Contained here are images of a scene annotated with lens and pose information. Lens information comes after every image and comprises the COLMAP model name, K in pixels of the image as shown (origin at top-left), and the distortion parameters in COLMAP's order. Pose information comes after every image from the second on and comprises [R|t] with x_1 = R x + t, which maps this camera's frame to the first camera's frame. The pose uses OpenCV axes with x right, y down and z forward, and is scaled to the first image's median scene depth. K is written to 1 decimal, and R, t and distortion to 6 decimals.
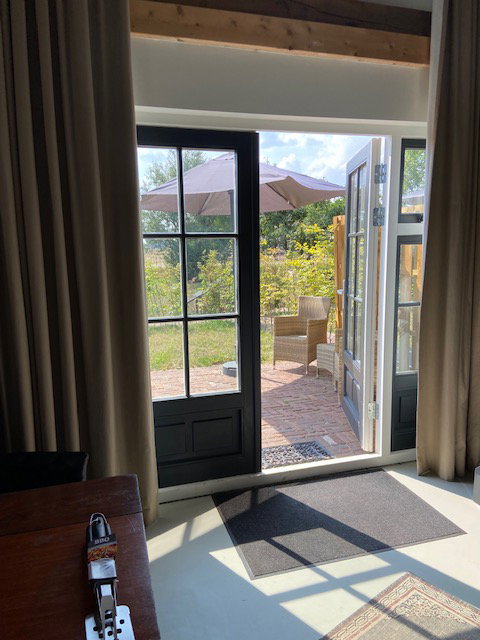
lens RADIAL K [[484.9, 0, 240.0], [0, 484.9, 320.0], [0, 0, 1]] dist [0.000099, 0.000014]
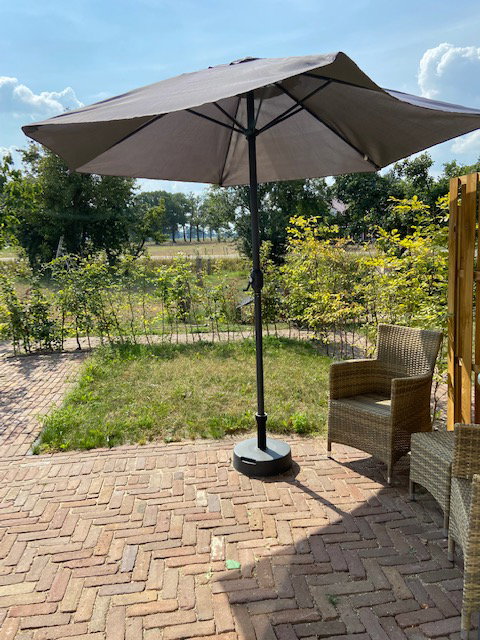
lens RADIAL K [[484.9, 0, 240.0], [0, 484.9, 310.8], [0, 0, 1]] dist [0.030472, -0.001939]
pose [[0.982969, 0.024636, -0.182115, 0.066137], [-0.023696, 0.999692, 0.007340, -0.066351], [0.182239, -0.002899, 0.983250, 0.425041]]
